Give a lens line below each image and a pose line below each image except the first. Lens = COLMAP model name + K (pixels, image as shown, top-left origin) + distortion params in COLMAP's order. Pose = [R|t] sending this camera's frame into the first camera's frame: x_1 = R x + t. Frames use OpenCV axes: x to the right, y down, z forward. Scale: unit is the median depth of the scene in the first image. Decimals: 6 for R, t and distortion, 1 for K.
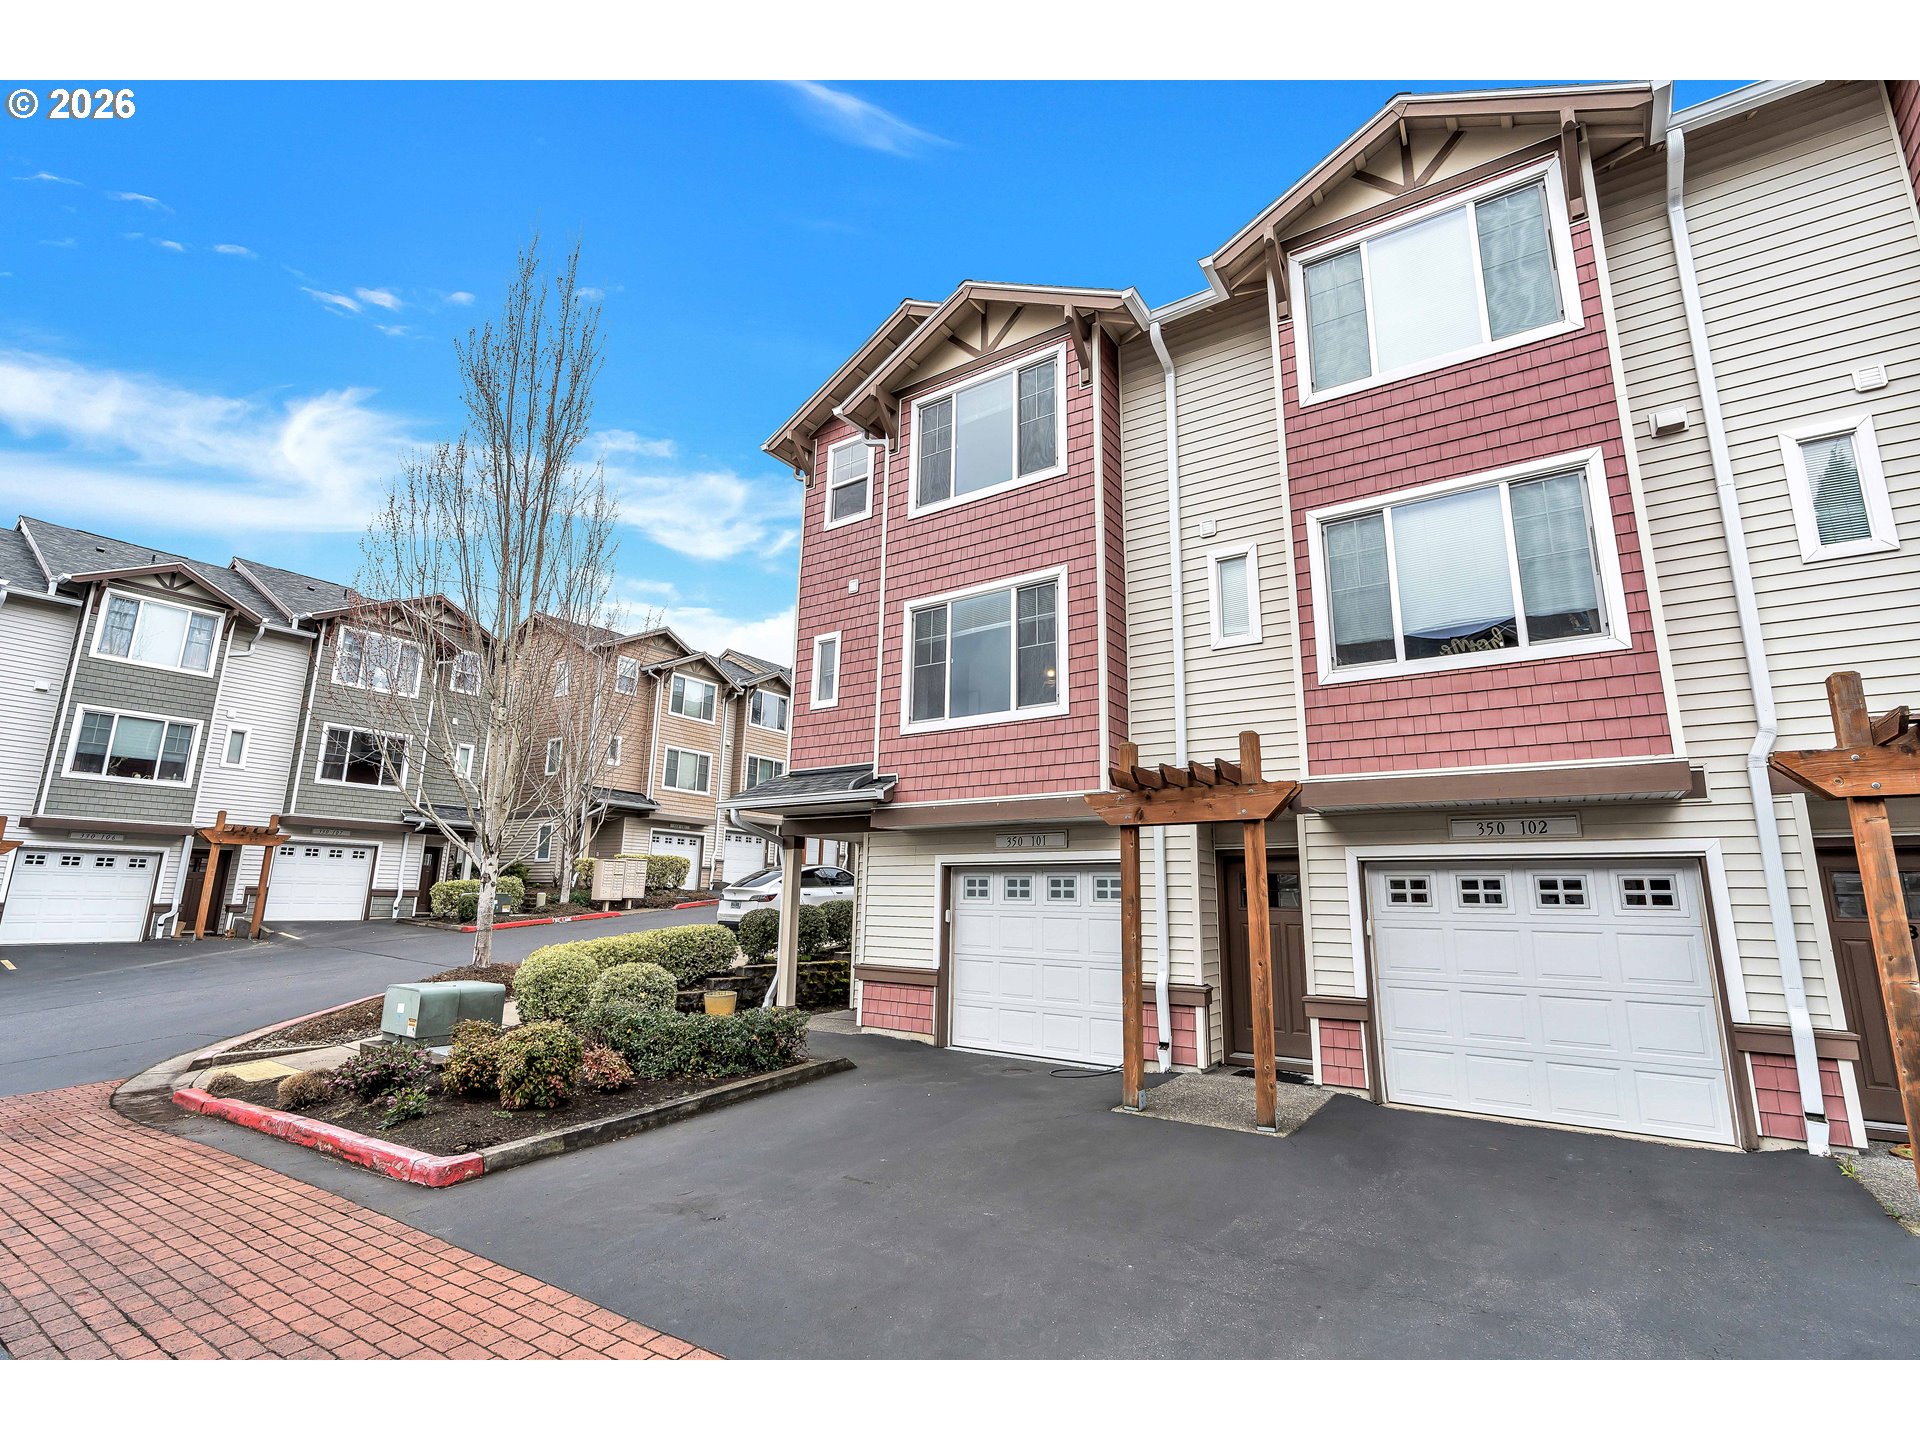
lens RADIAL K [[869.0, 0, 958.1], [0, 869.0, 720.0], [0, 0, 1]] dist [-0.013328, 0.000986]
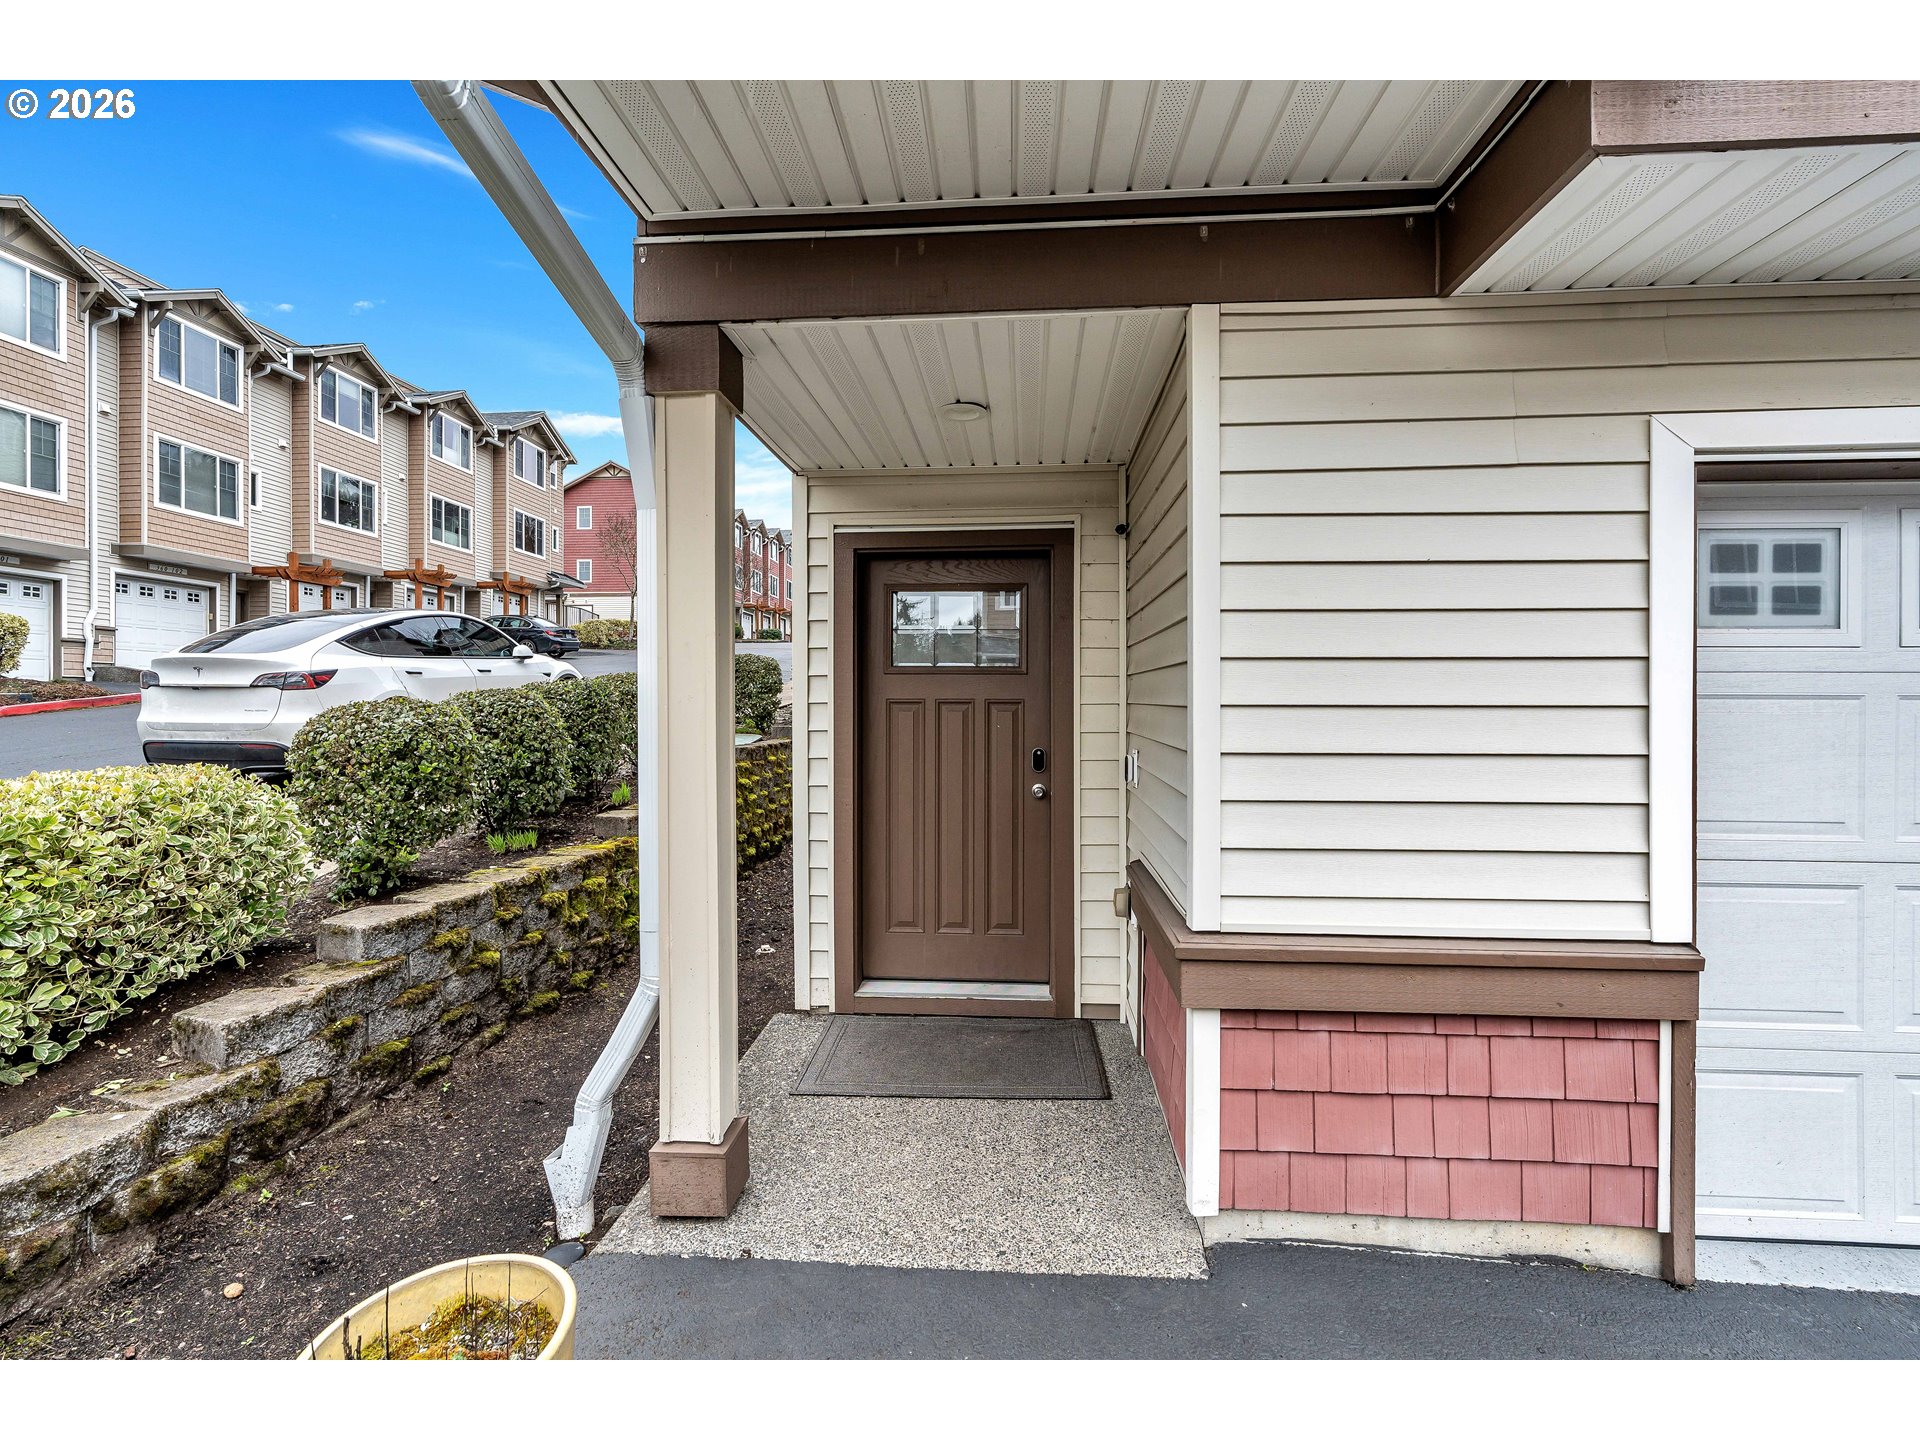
lens RADIAL K [[869.0, 0, 971.0], [0, 869.0, 712.1], [0, 0, 1]] dist [-0.013328, 0.000986]
pose [[0.861165, -0.022770, 0.507815, -0.089762], [-0.088941, 0.976836, 0.194629, 0.065672], [-0.500484, -0.212773, 0.839192, 0.293133]]
